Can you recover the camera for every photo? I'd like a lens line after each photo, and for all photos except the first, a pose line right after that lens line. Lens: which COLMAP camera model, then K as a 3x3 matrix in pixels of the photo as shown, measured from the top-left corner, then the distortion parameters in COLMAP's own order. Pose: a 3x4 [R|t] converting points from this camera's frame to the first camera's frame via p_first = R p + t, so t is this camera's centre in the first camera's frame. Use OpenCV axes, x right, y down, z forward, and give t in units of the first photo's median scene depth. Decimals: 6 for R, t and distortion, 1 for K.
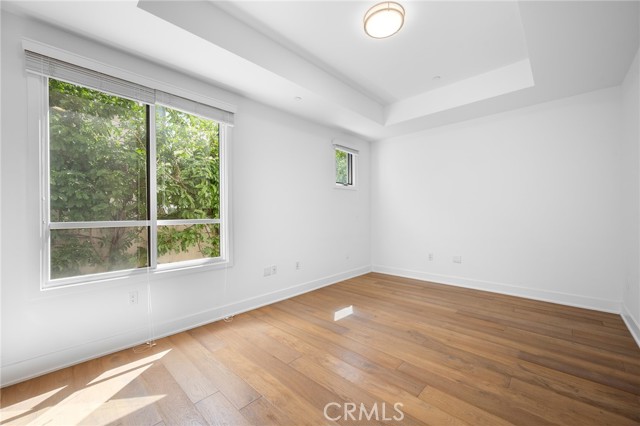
lens RADIAL K [[255.5, 0, 322.7], [0, 255.5, 213.6], [0, 0, 1]] dist [0.000261, 0.000066]
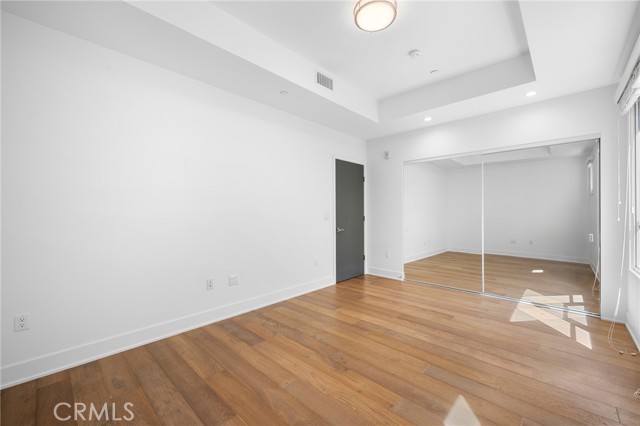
lens RADIAL K [[268.3, 0, 317.0], [0, 268.3, 213.4], [0, 0, 1]] dist [0.000997, -0.000472]
pose [[-0.999889, 0.006898, 0.013236, 0.496654], [0.006921, 0.999975, 0.001711, -0.014880], [-0.013224, 0.001803, -0.999911, 2.187788]]
